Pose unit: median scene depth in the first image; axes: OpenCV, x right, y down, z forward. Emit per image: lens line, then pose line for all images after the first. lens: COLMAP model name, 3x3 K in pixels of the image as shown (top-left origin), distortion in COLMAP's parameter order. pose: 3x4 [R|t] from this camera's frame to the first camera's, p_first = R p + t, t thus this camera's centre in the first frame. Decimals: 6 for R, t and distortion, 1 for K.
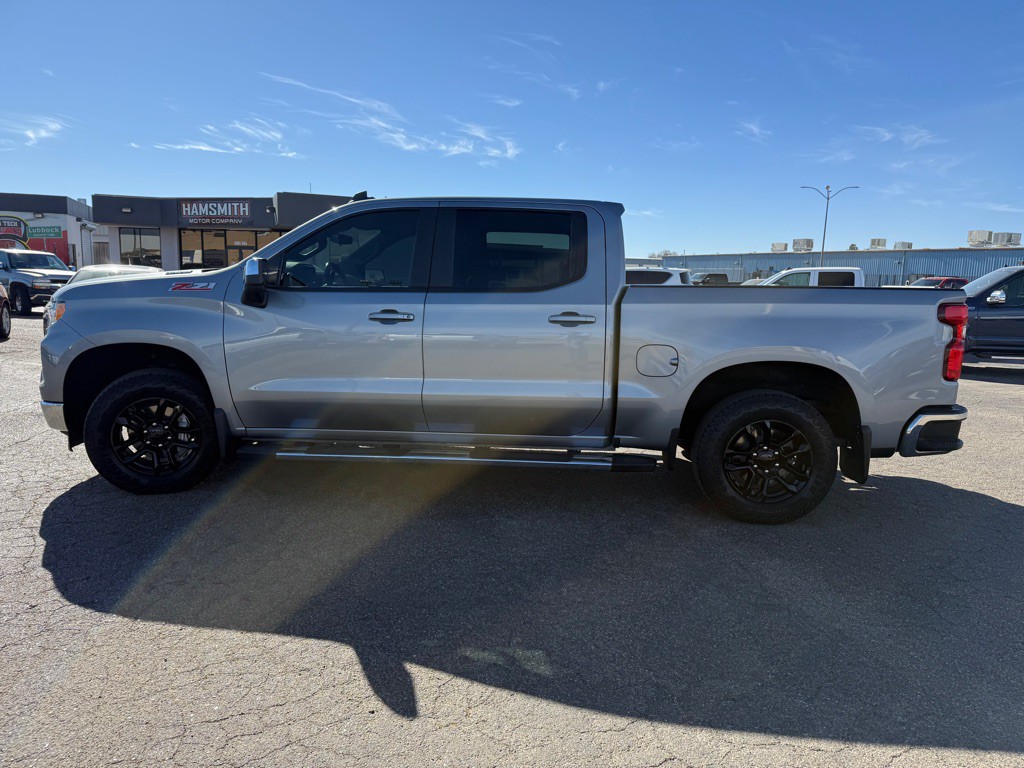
lens RADIAL K [[734.7, 0, 516.7], [0, 734.7, 392.2], [0, 0, 1]] dist [0.014823, -0.000084]
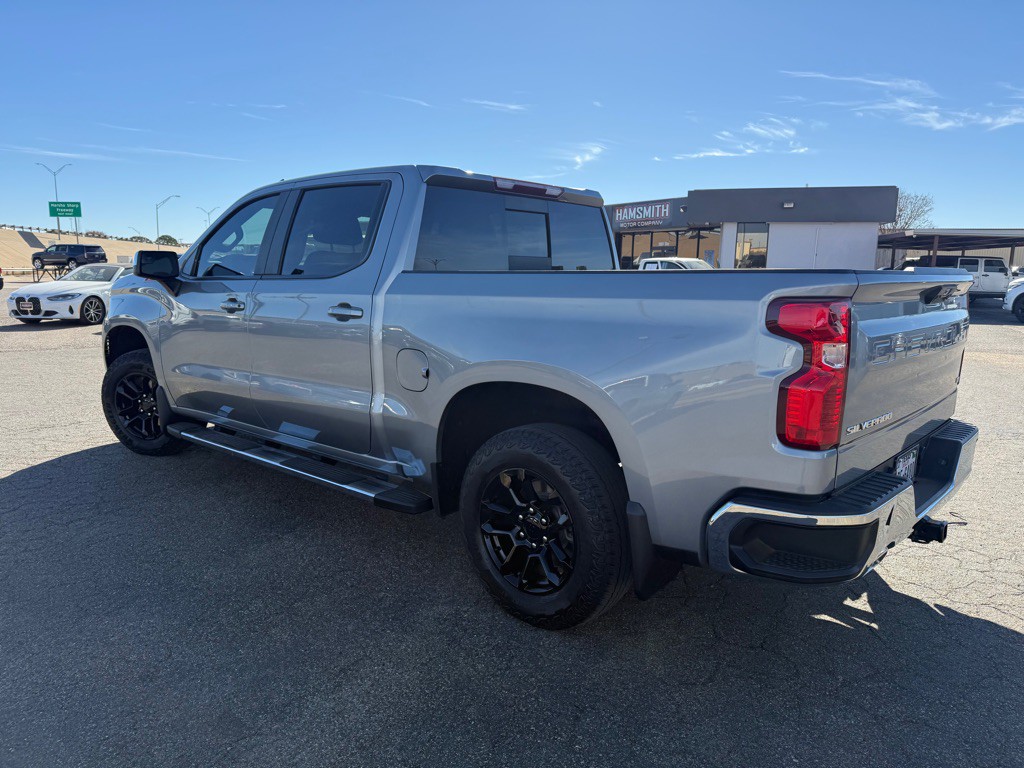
lens RADIAL K [[734.7, 0, 516.7], [0, 734.7, 392.2], [0, 0, 1]] dist [0.014823, -0.000084]
pose [[0.780577, 0.081462, -0.619728, 0.124826], [-0.081597, 0.996267, 0.028182, -0.008775], [0.619711, 0.028569, 0.784310, 0.078216]]
